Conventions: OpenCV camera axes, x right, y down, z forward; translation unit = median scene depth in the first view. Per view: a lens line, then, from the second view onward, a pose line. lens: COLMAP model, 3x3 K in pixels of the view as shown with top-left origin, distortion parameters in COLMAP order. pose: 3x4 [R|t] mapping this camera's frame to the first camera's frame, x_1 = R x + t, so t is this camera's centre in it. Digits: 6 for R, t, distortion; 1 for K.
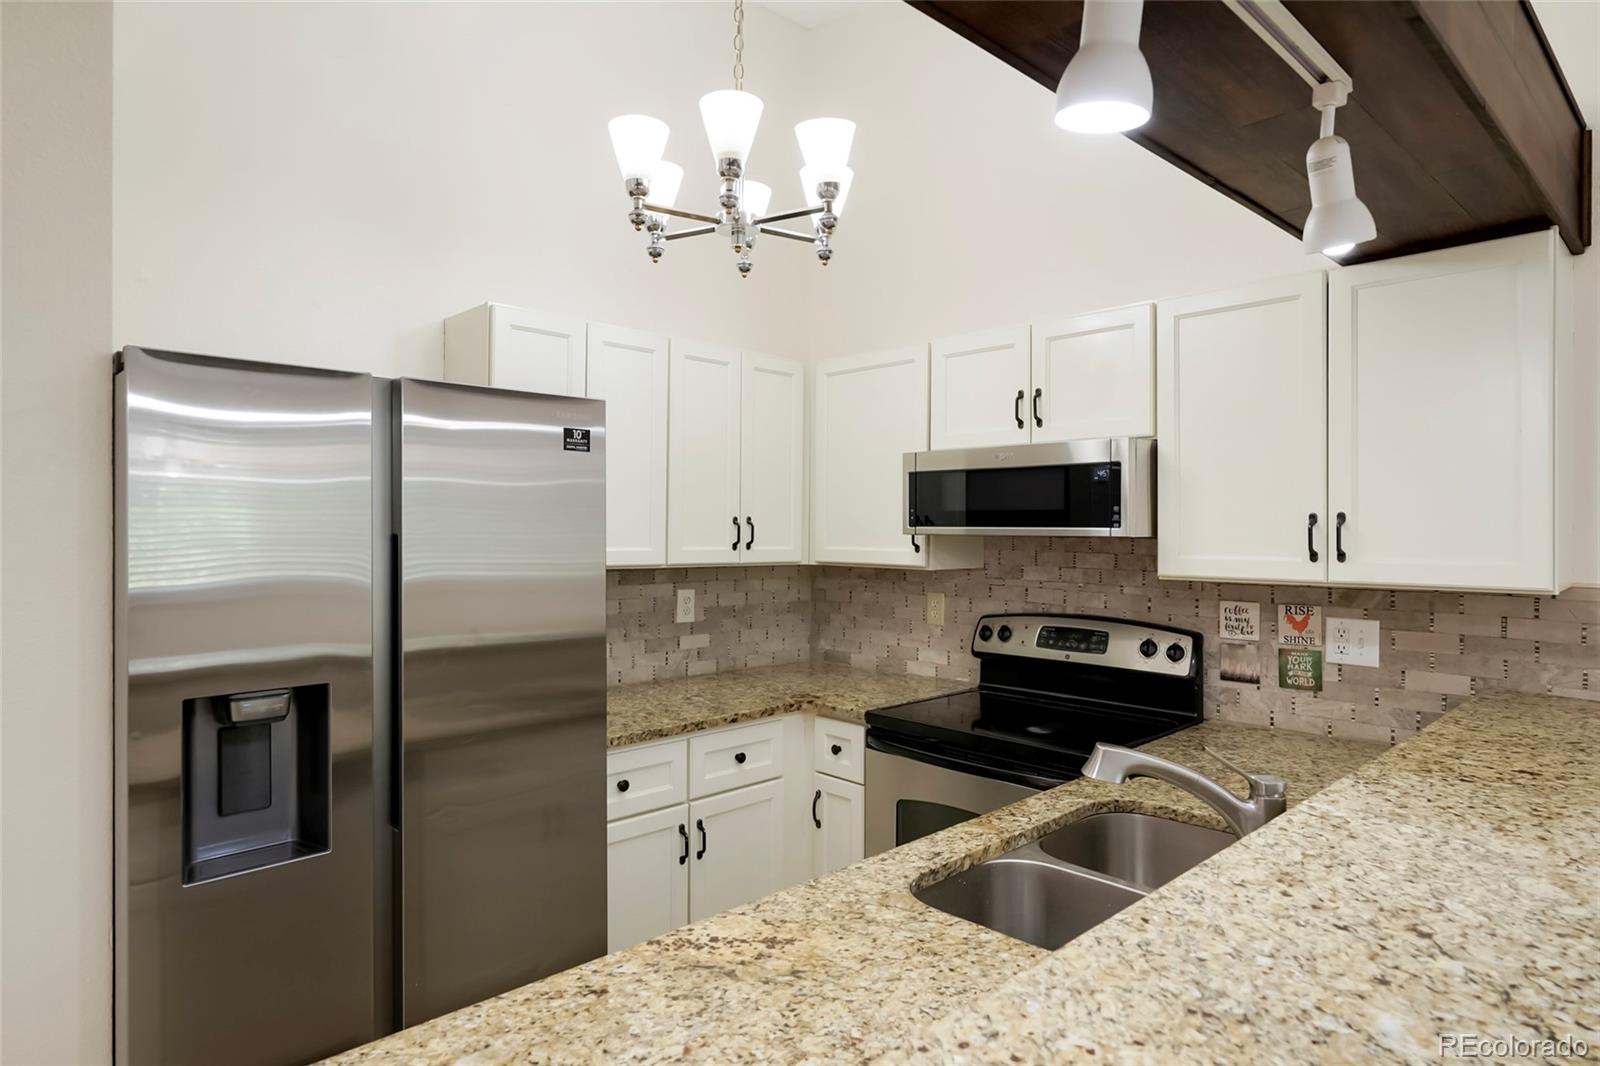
lens RADIAL K [[943.6, 0, 809.9], [0, 943.6, 485.3], [0, 0, 1]] dist [-0.006726, 0.001949]
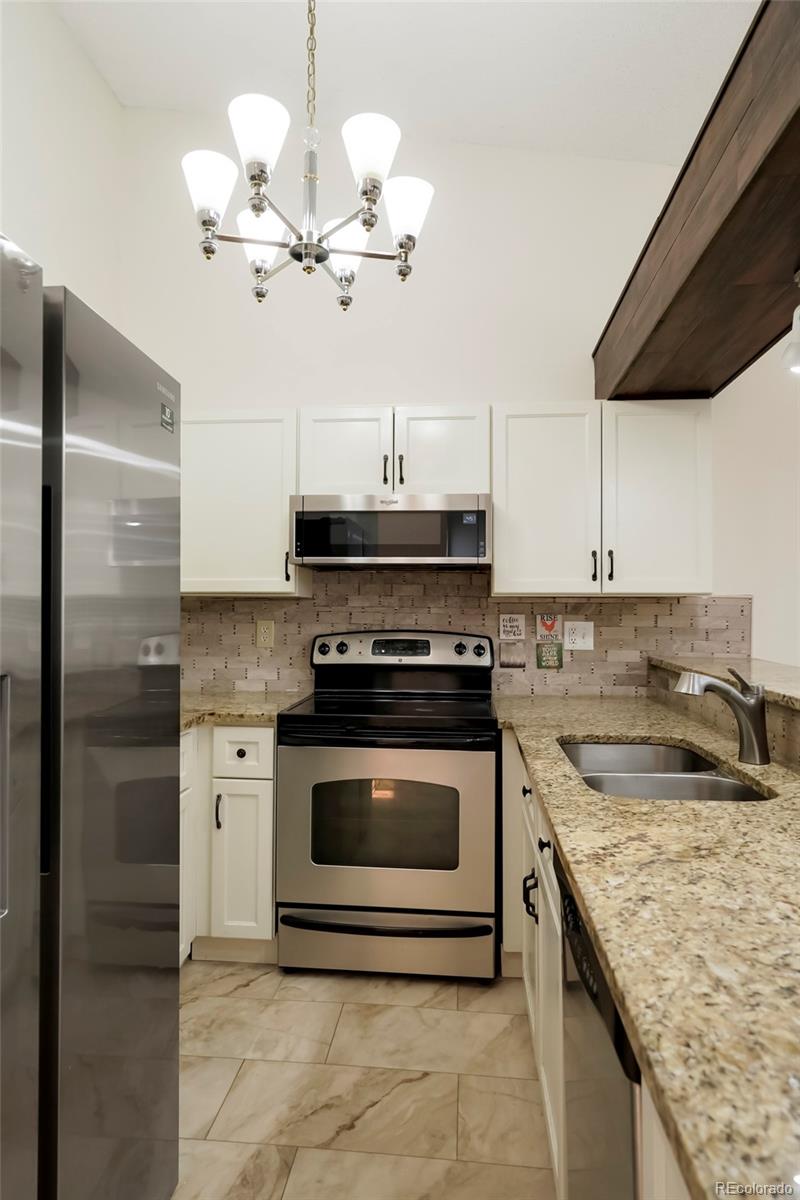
lens RADIAL K [[707.7, 0, 455.4], [0, 707.7, 567.1], [0, 0, 1]] dist [-0.006726, 0.001949]
pose [[0.741498, 0.037711, 0.669894, -0.428228], [-0.028589, 0.999288, -0.024609, 0.091442], [-0.670345, -0.000904, 0.742049, 0.261355]]
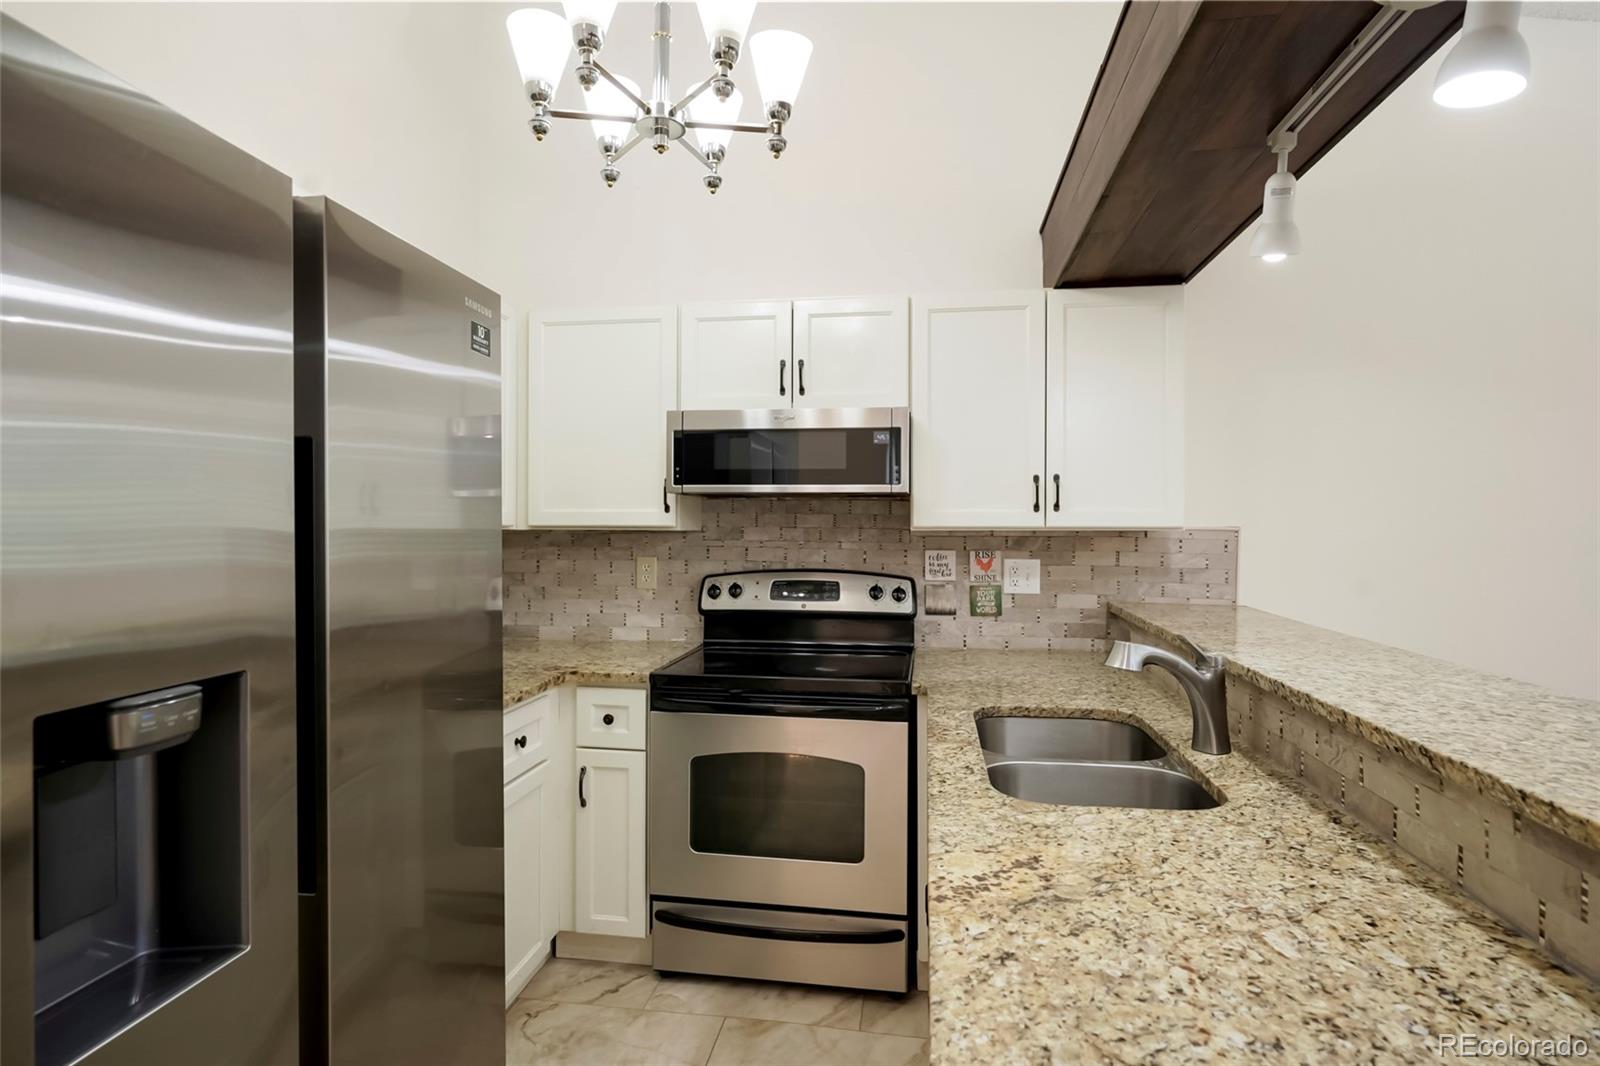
lens RADIAL K [[845.4, 0, 855.1], [0, 845.4, 494.2], [0, 0, 1]] dist [-0.008097, 0.001829]
pose [[0.783160, 0.019588, 0.621512, -0.374834], [-0.025546, 0.999673, 0.000684, 0.060511], [-0.621296, -0.016412, 0.783404, 0.234496]]
